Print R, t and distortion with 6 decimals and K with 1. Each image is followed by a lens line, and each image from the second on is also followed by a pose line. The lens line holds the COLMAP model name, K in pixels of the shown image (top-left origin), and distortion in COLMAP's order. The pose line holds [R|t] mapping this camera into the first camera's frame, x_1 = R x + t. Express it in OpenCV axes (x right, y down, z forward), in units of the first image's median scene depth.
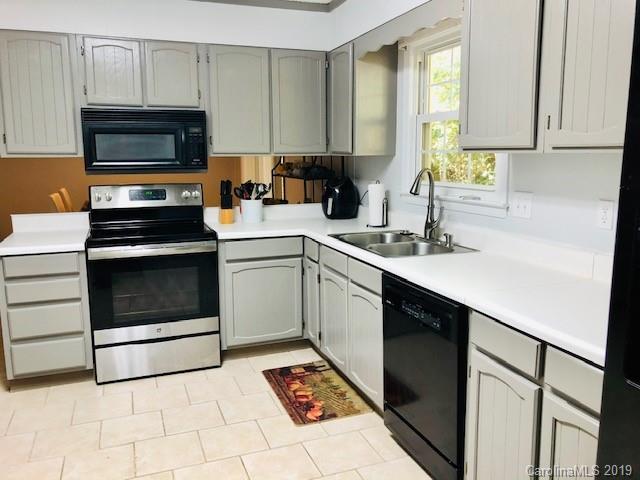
lens RADIAL K [[535.1, 0, 321.8], [0, 535.1, 237.4], [0, 0, 1]] dist [0.065645, -0.027062]
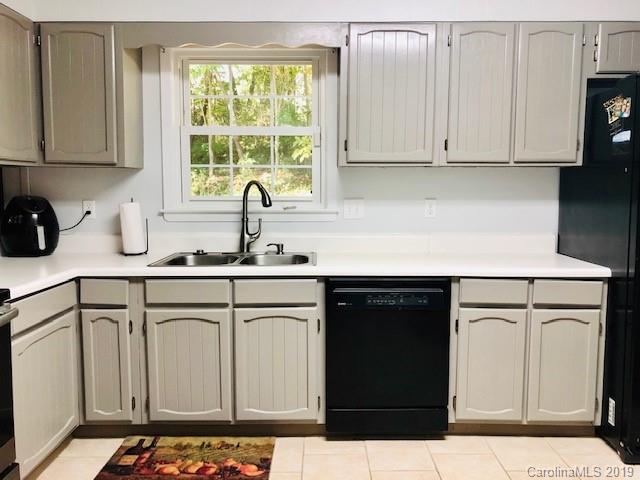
lens RADIAL K [[535.1, 0, 320.4], [0, 535.1, 241.4], [0, 0, 1]] dist [0.065645, -0.027062]
pose [[0.360242, -0.089674, 0.928539, -0.646427], [0.147017, 0.988388, 0.038416, -0.034774], [-0.921201, 0.122672, 0.369242, 0.491013]]
